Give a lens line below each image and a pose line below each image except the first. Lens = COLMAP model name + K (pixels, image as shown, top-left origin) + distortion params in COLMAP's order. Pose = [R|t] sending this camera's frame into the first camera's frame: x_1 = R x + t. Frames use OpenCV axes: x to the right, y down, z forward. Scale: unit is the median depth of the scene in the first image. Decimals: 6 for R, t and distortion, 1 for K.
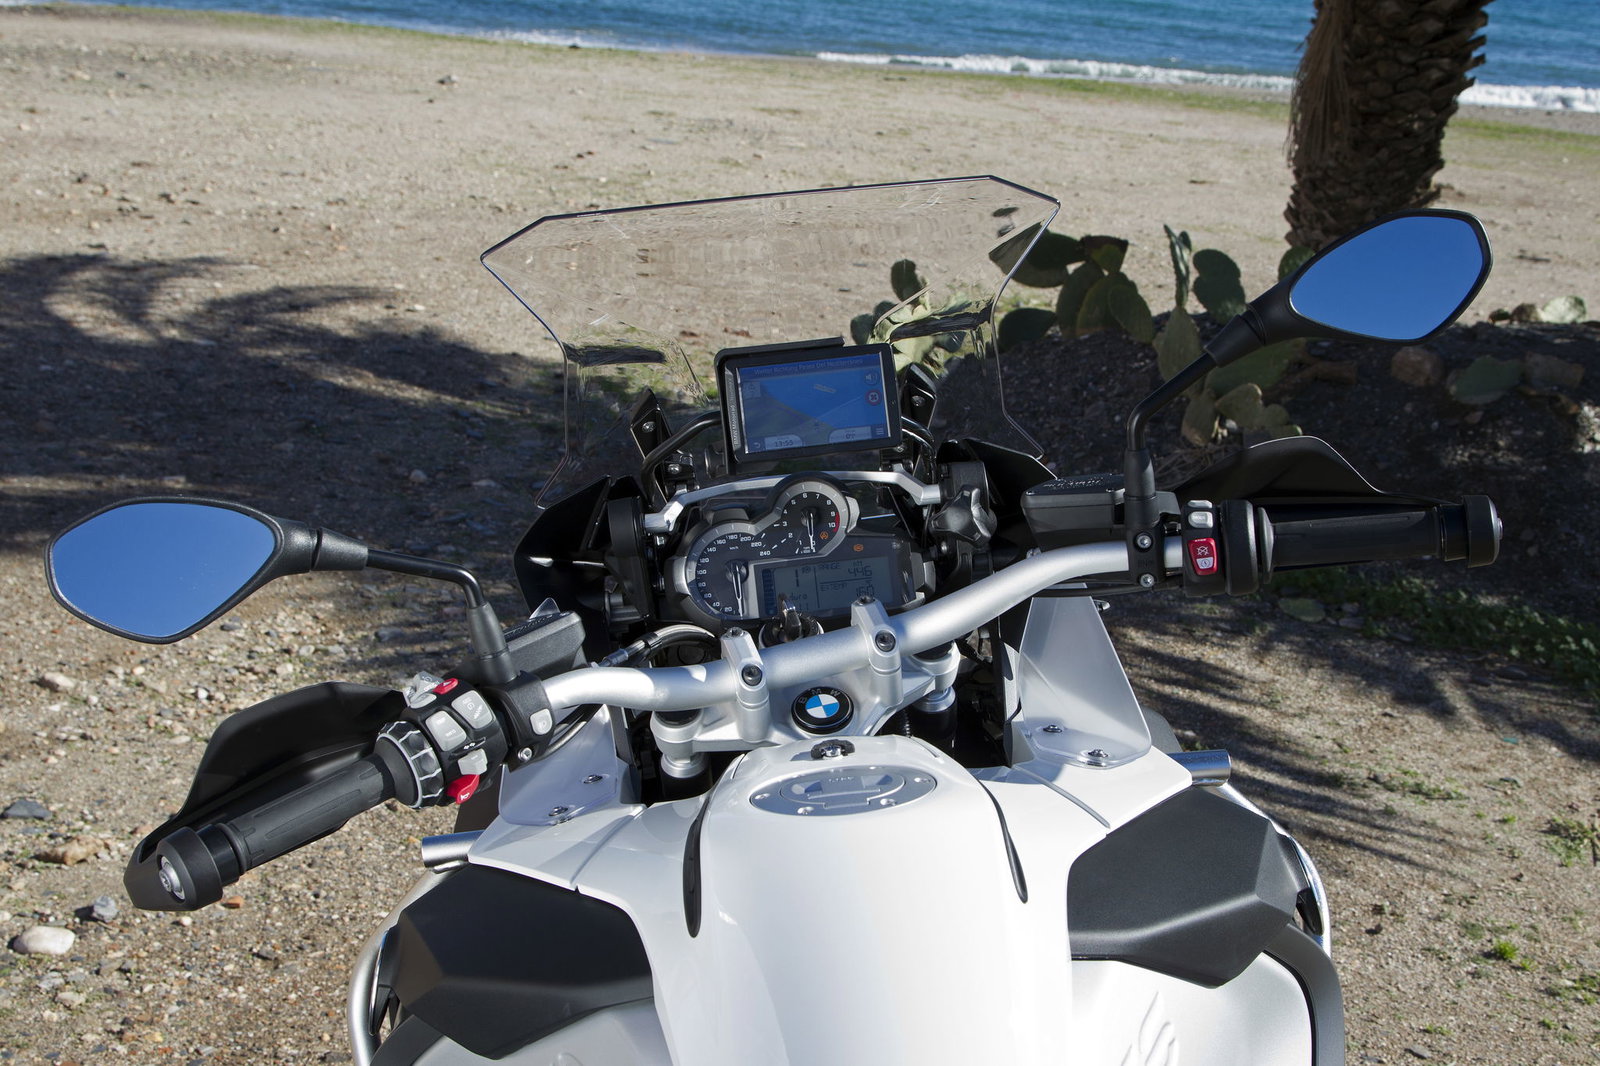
lens RADIAL K [[2142.1, 0, 795.7], [0, 2142.1, 528.8], [0, 0, 1]] dist [0.046787, 0.000000]
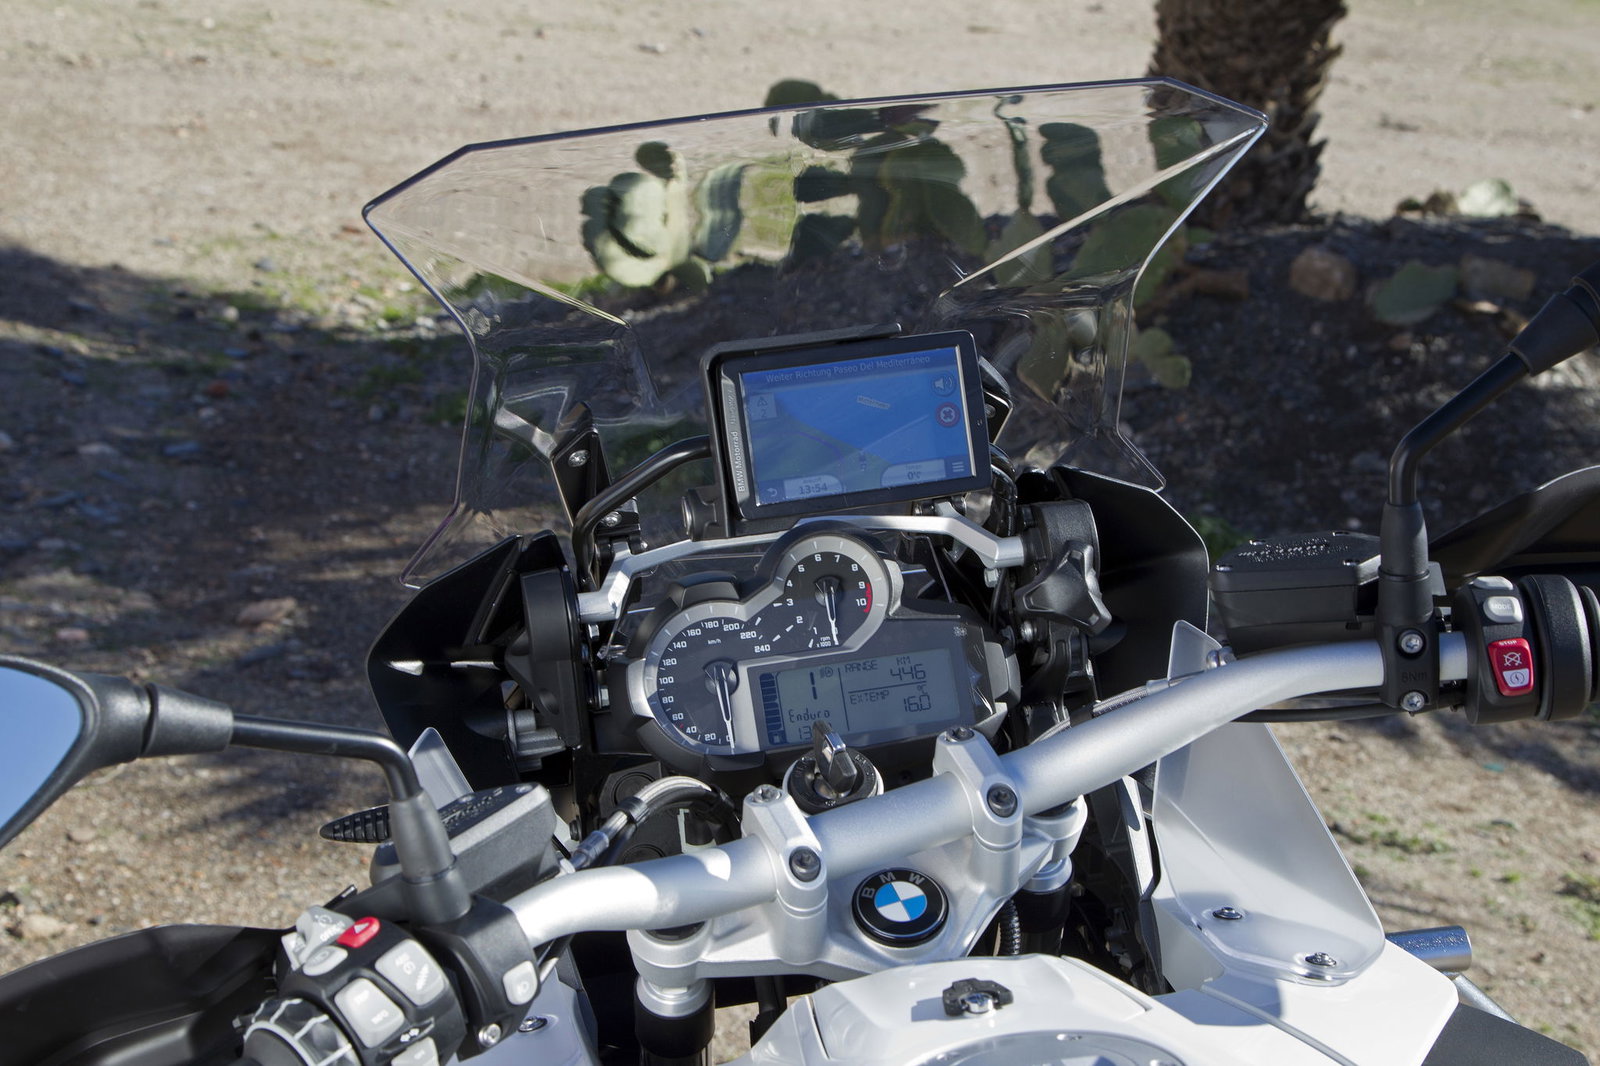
lens RADIAL K [[2710.3, 0, 806.4], [0, 2710.3, 532.3], [0, 0, 1]] dist [0.151073, 0.000000]
pose [[0.991199, -0.023189, 0.130335, -0.107802], [0.020073, 0.999482, 0.025170, -0.044561], [-0.130851, -0.022332, 0.991150, 0.176679]]
